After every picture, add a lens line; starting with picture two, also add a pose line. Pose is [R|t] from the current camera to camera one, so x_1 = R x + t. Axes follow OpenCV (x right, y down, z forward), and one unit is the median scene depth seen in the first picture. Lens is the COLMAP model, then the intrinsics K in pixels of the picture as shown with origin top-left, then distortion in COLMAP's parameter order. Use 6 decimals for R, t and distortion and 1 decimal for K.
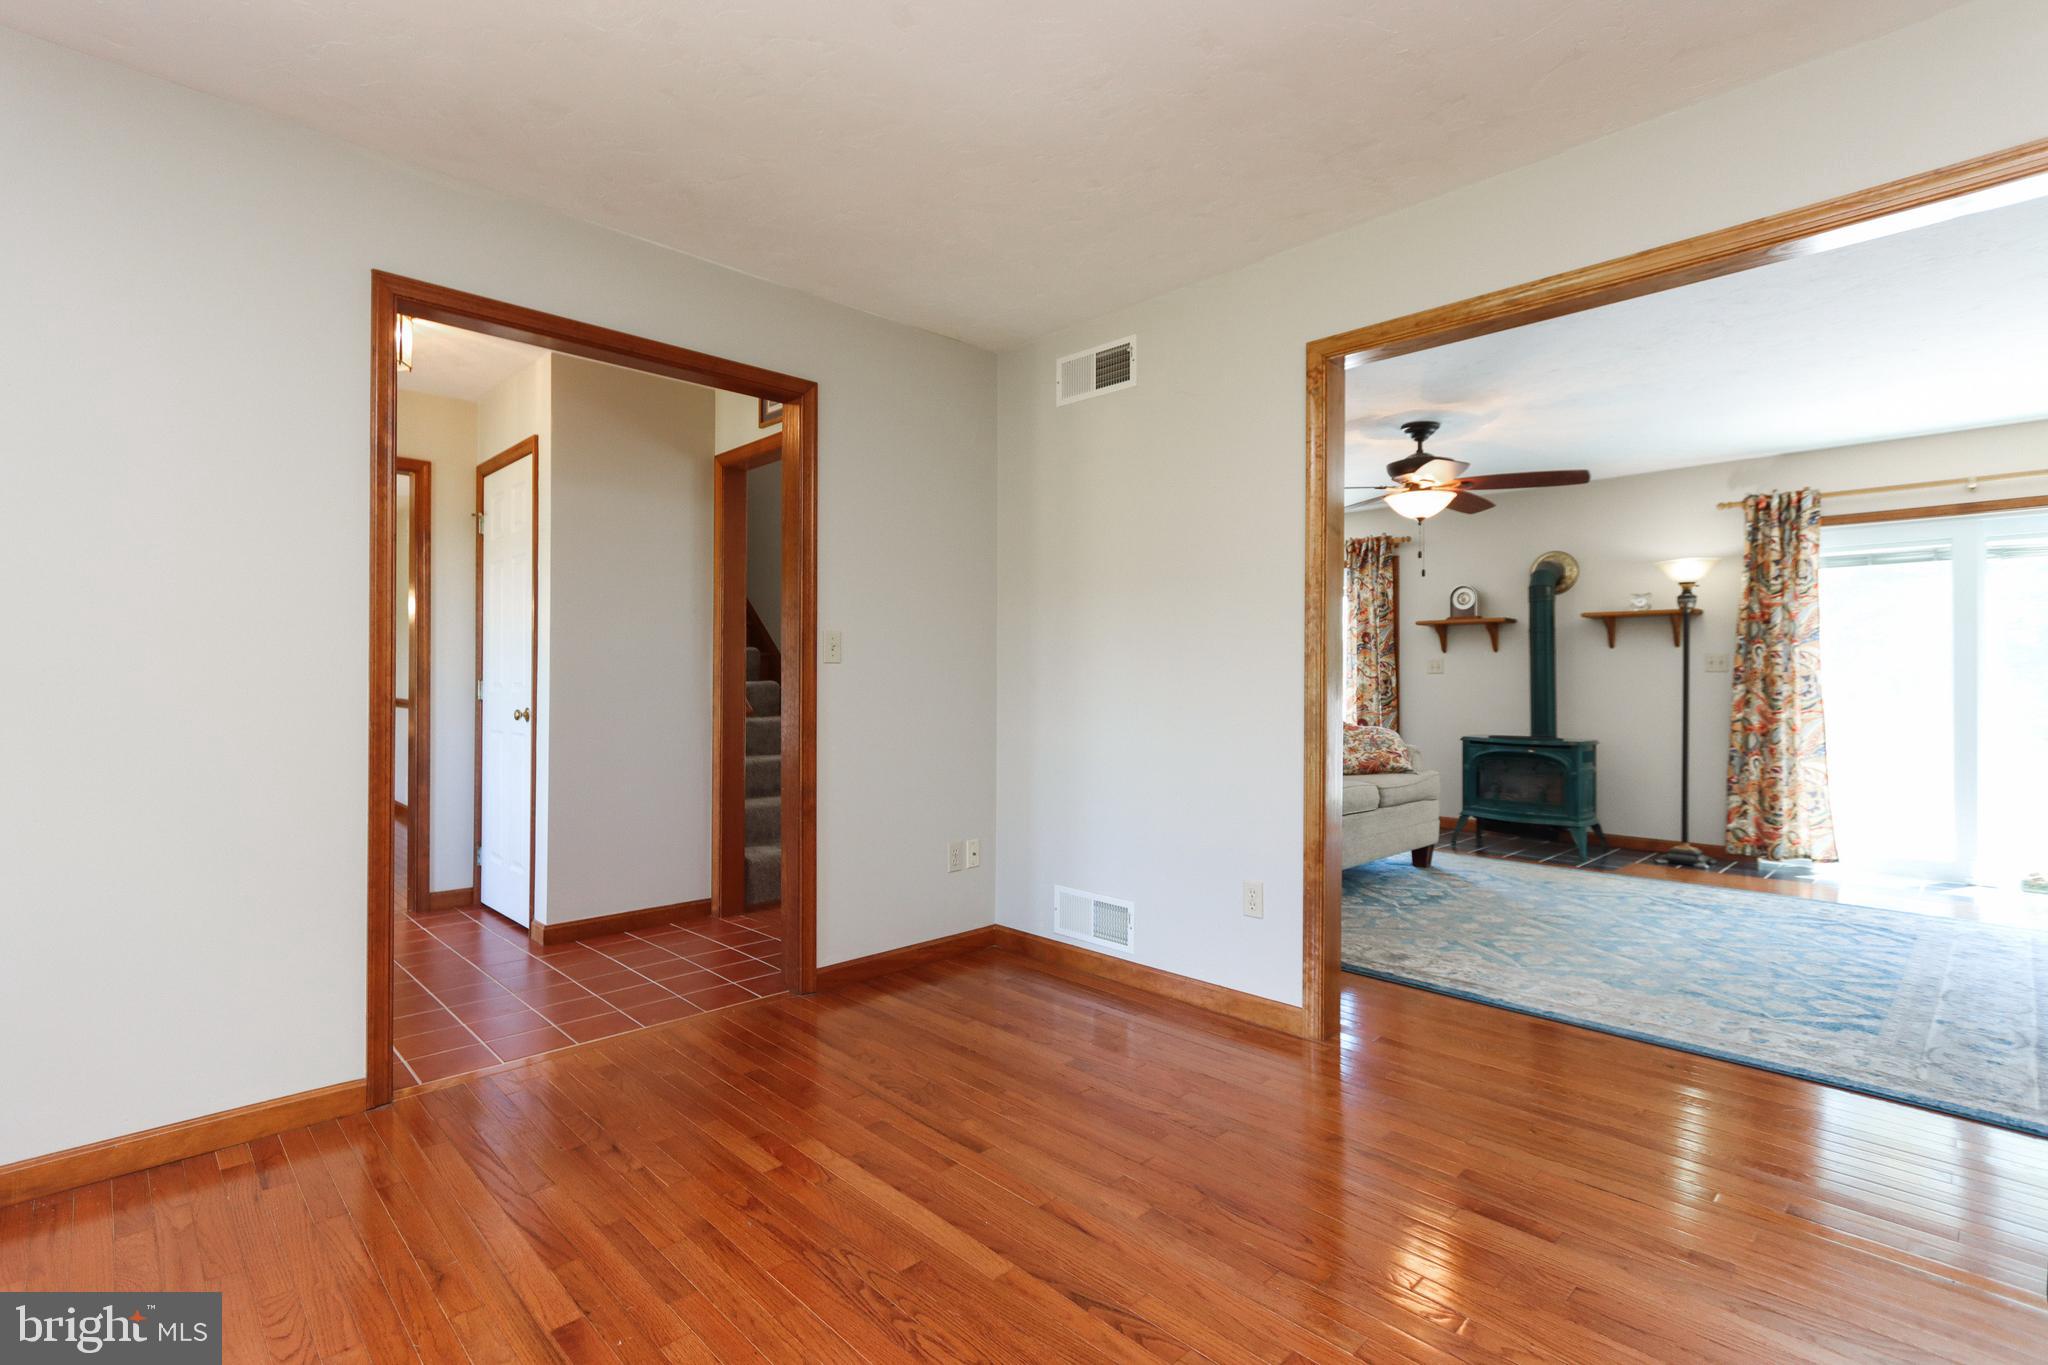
lens RADIAL K [[946.6, 0, 1021.1], [0, 946.6, 673.7], [0, 0, 1]] dist [-0.000798, -0.000104]
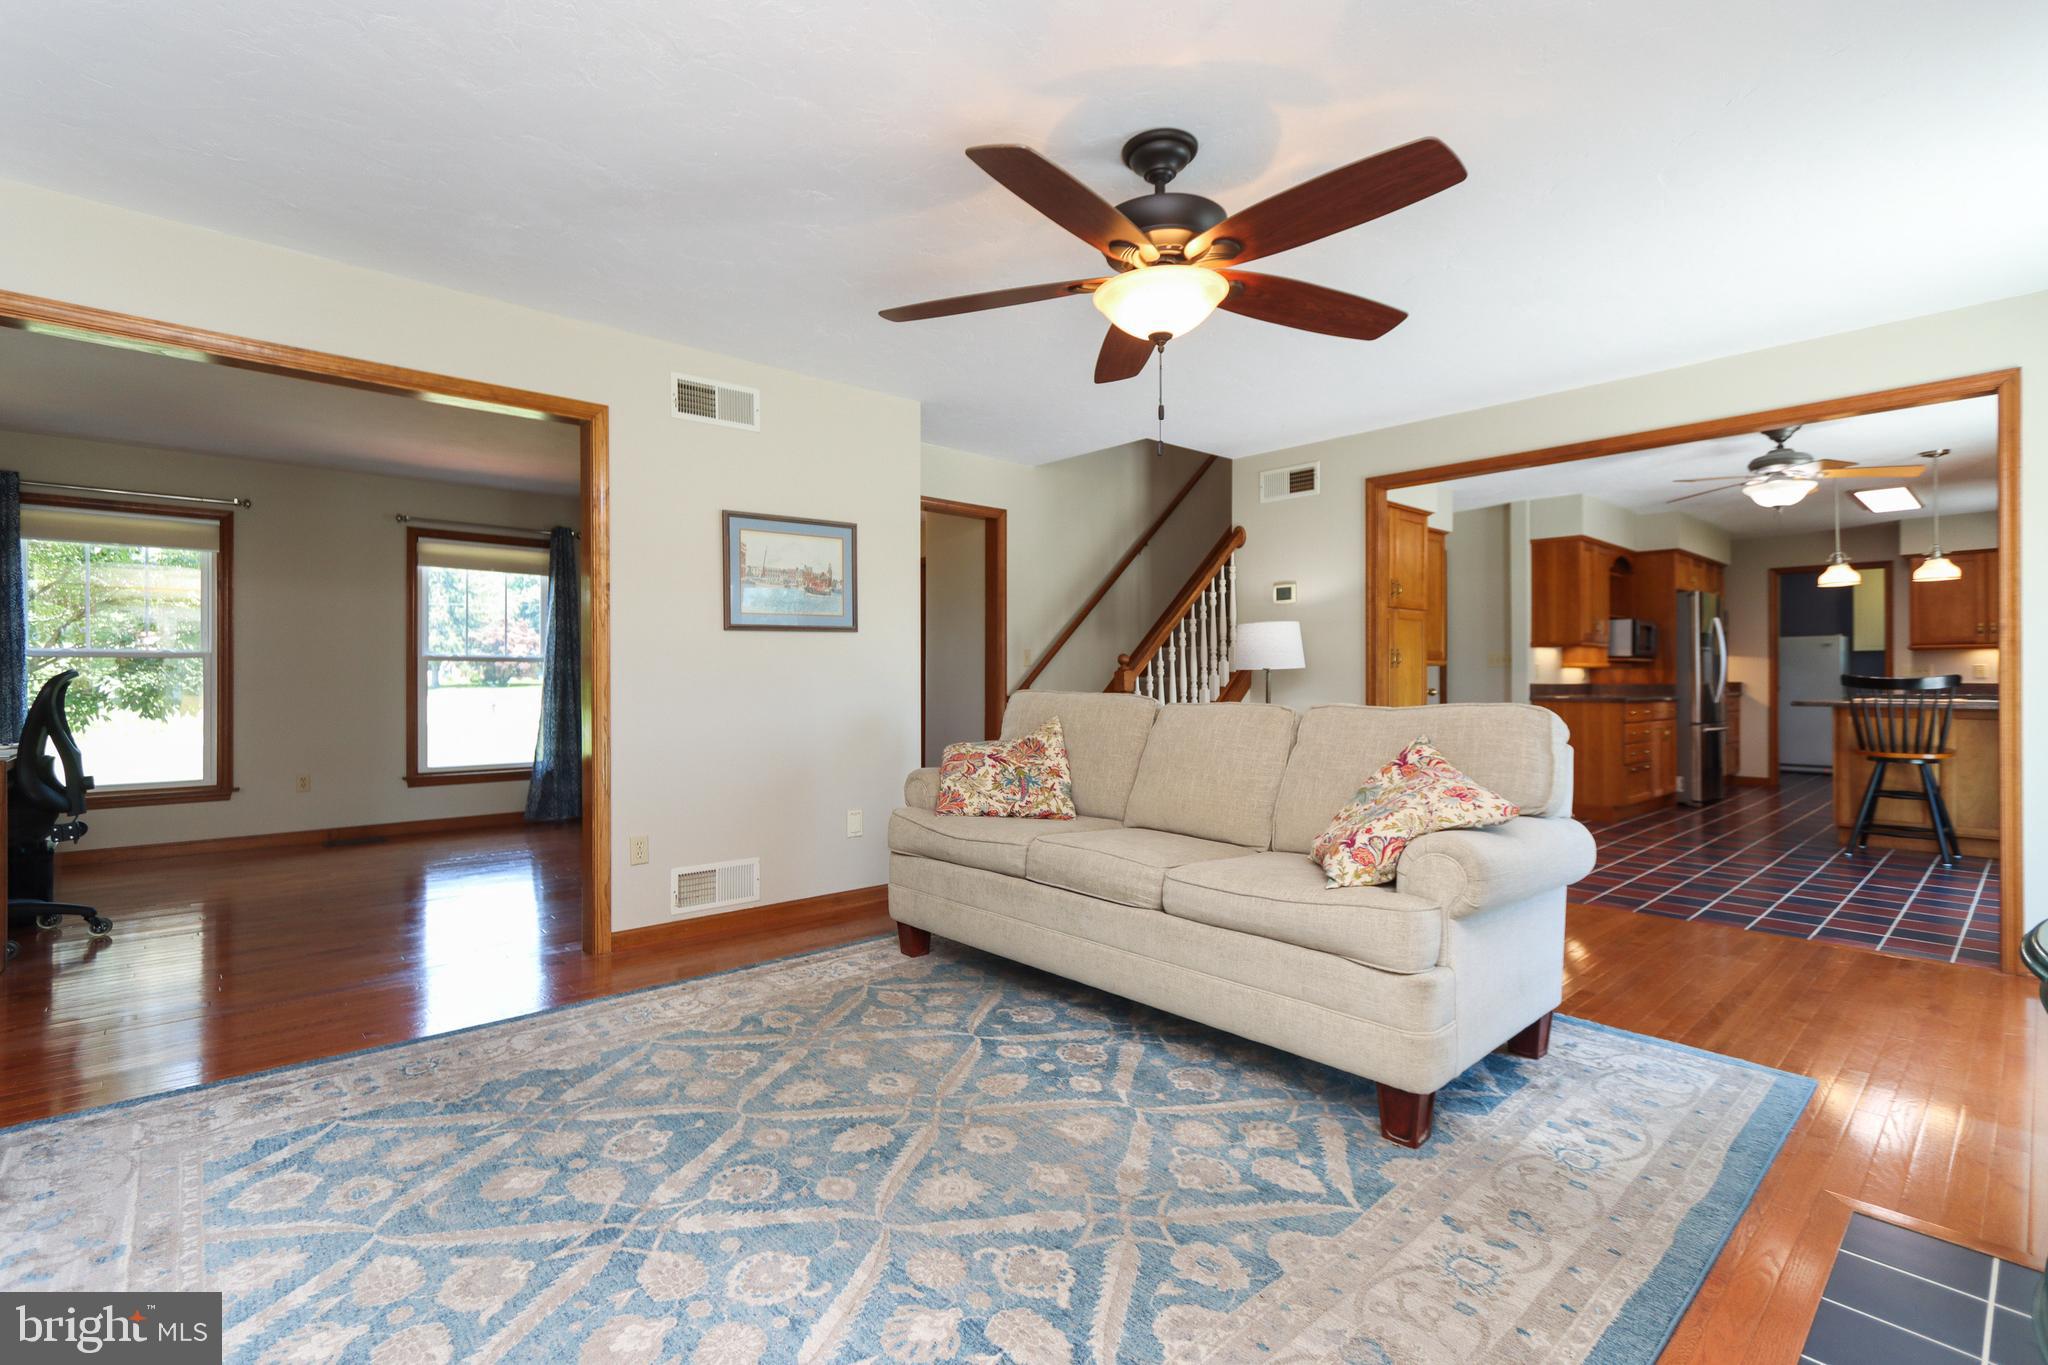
lens RADIAL K [[946.6, 0, 1013.6], [0, 946.6, 692.0], [0, 0, 1]] dist [-0.000798, -0.000104]
pose [[-0.042485, 0.000971, -0.999097, 1.468973], [0.010180, 0.999948, 0.000539, 0.030803], [0.999045, -0.010148, -0.042493, 1.517923]]
